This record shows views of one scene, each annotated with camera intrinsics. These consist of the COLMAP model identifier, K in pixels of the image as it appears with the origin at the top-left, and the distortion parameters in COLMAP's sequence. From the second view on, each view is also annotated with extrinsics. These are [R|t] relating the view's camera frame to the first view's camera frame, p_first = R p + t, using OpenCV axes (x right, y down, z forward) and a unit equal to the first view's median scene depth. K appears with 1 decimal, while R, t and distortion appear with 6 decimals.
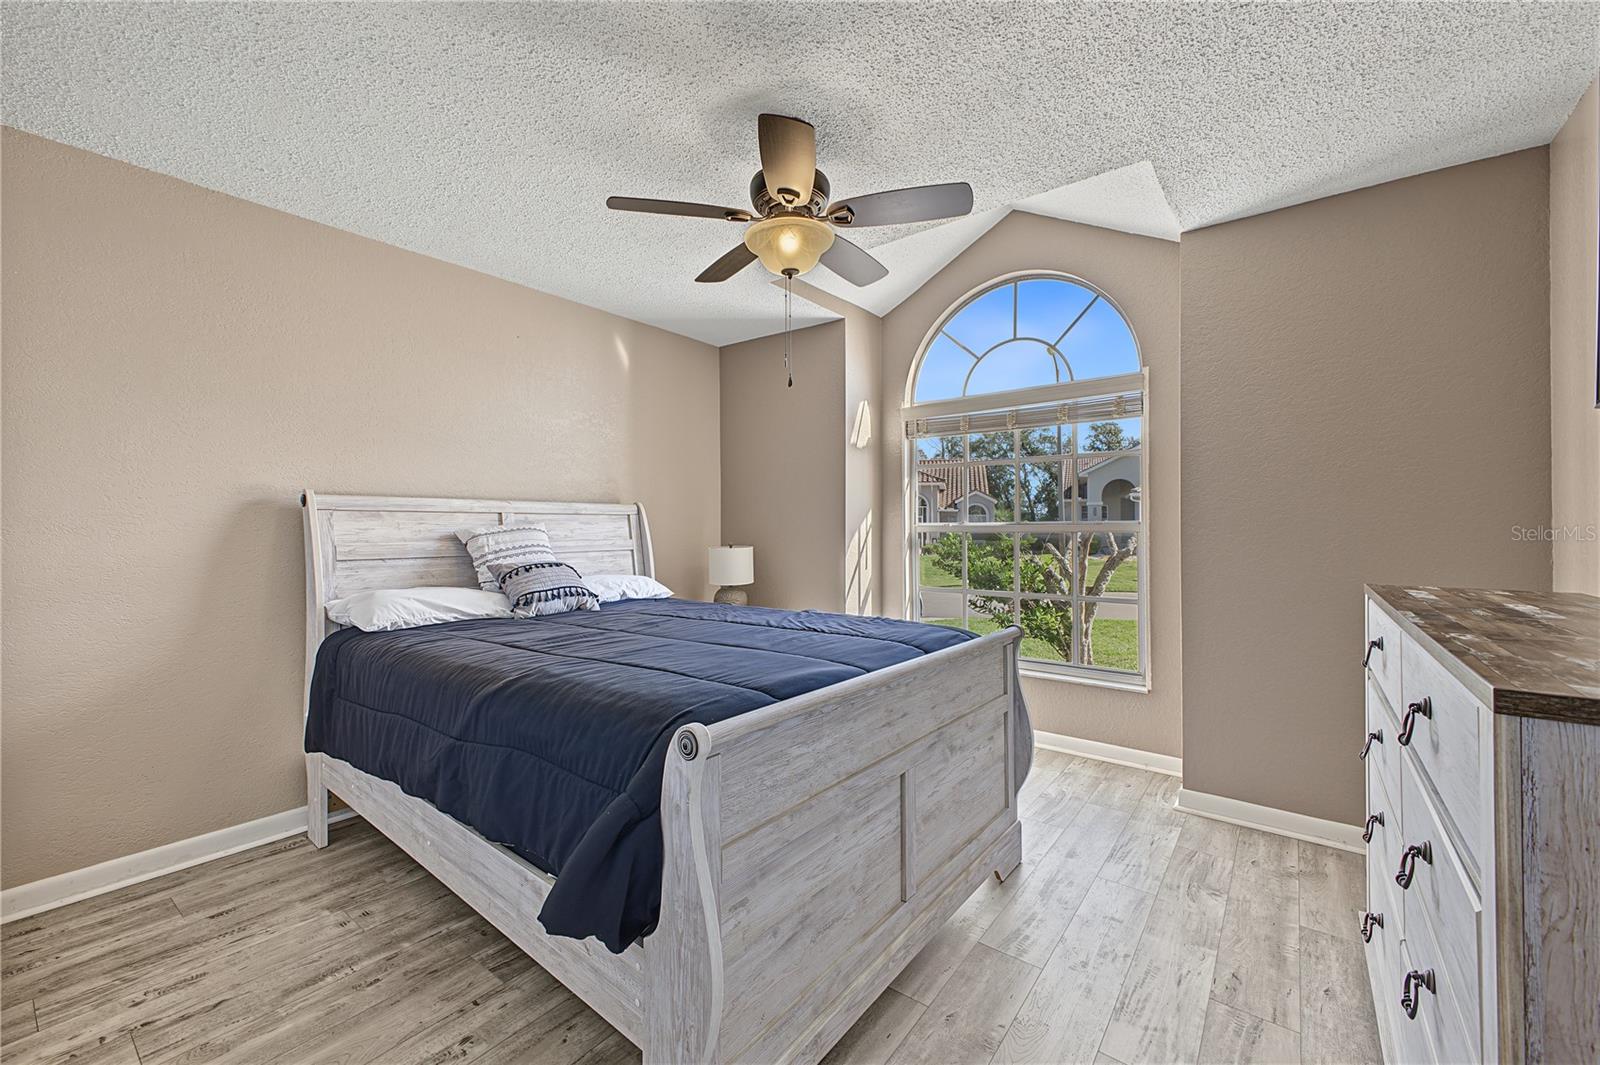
lens RADIAL K [[642.0, 0, 792.9], [0, 642.0, 521.8], [0, 0, 1]] dist [0.011397, -0.000050]
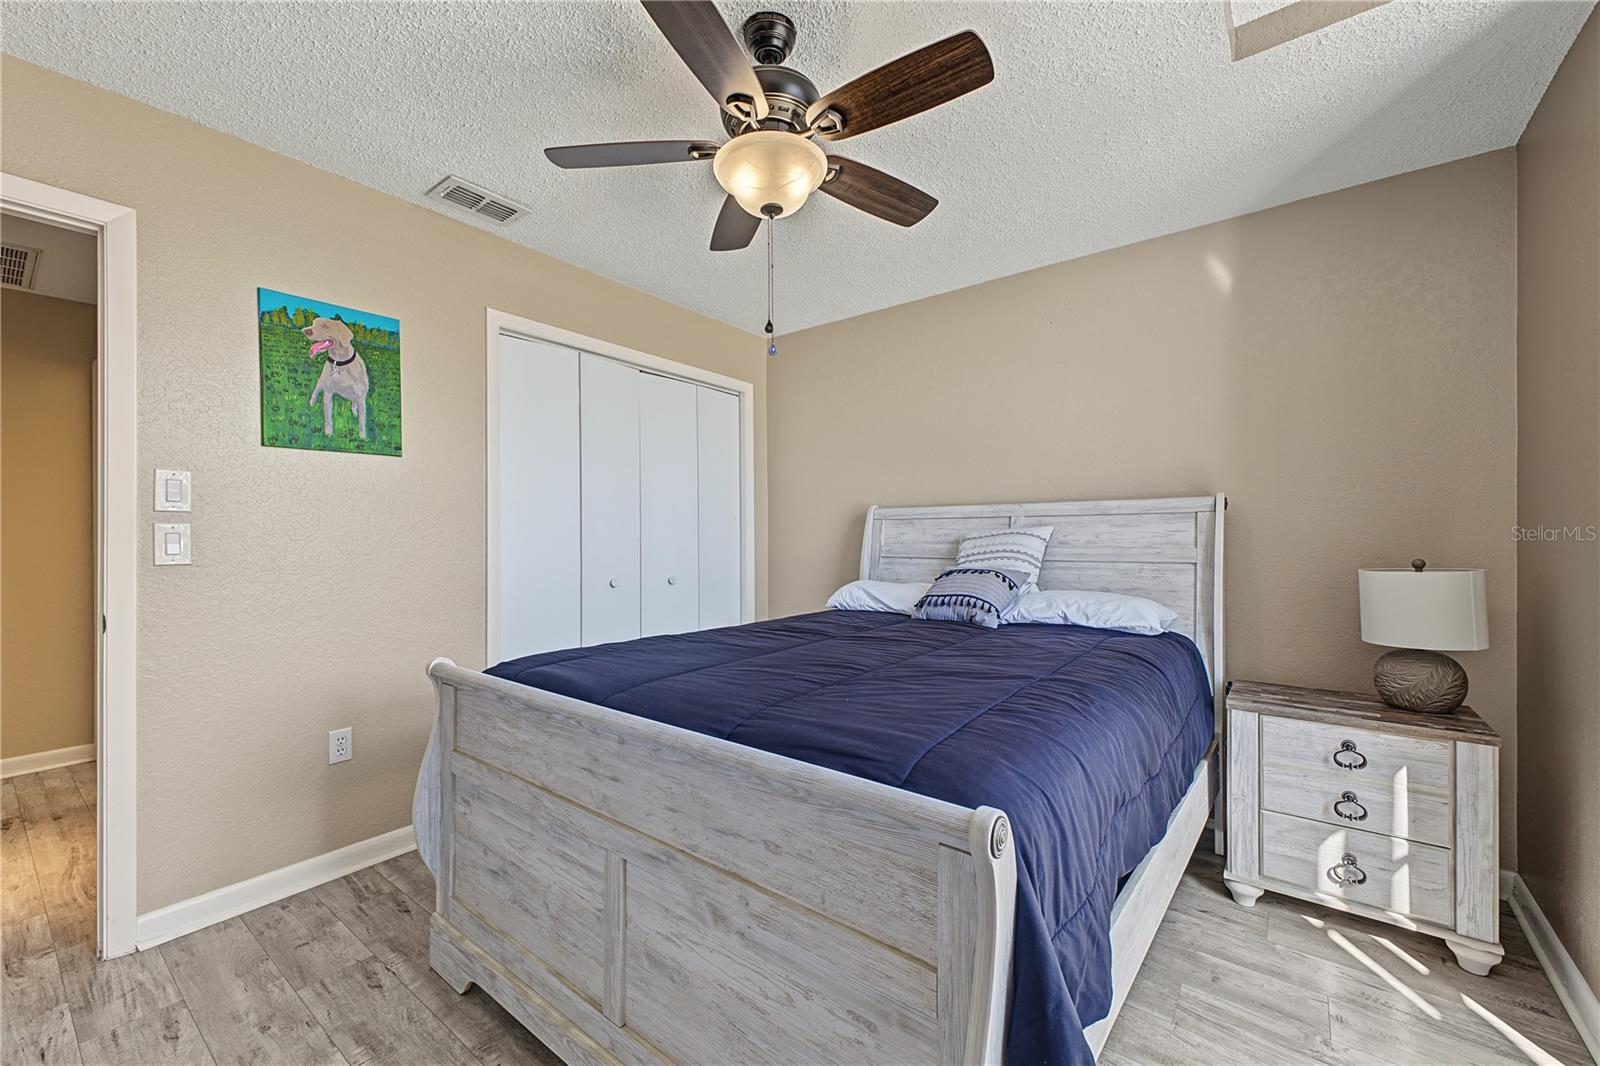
lens RADIAL K [[642.0, 0, 792.9], [0, 642.0, 522.3], [0, 0, 1]] dist [0.011397, -0.000050]
pose [[-0.016989, -0.014132, -0.999756, 0.579686], [0.015797, 0.999772, -0.014401, 0.004318], [0.999731, -0.016038, -0.016761, 0.755518]]
